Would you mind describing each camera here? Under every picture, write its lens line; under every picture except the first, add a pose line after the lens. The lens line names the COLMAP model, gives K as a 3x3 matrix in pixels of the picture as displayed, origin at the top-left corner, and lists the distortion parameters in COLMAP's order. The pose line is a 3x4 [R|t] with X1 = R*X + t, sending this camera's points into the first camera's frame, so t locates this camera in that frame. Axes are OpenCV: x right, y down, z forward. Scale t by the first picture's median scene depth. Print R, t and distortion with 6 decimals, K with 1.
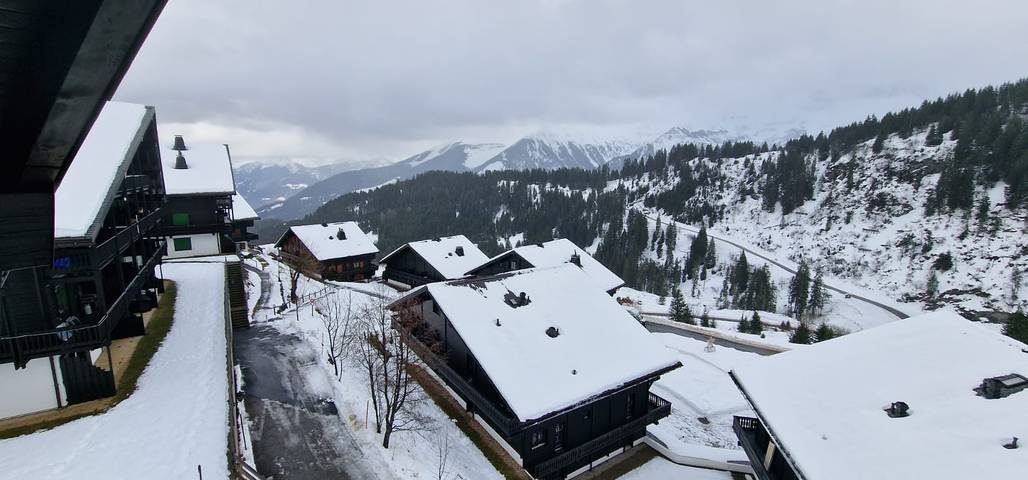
lens RADIAL K [[435.6, 0, 502.7], [0, 435.6, 238.1], [0, 0, 1]] dist [-0.001102, -0.000634]
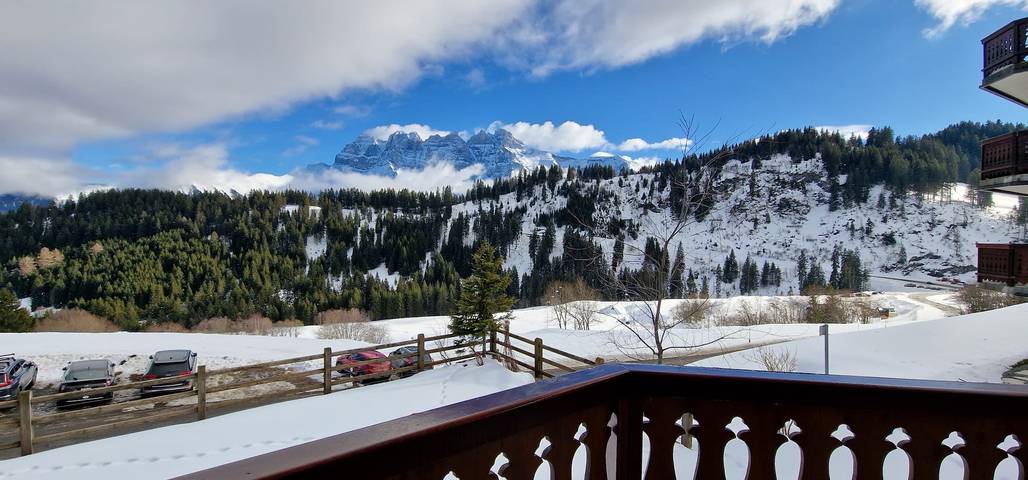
lens RADIAL K [[435.6, 0, 502.7], [0, 435.6, 238.1], [0, 0, 1]] dist [-0.001102, -0.000634]
pose [[0.733369, -0.001875, 0.679828, -0.381768], [0.092816, 0.990909, -0.097392, 0.038125], [-0.673465, 0.134523, 0.726876, 0.446990]]
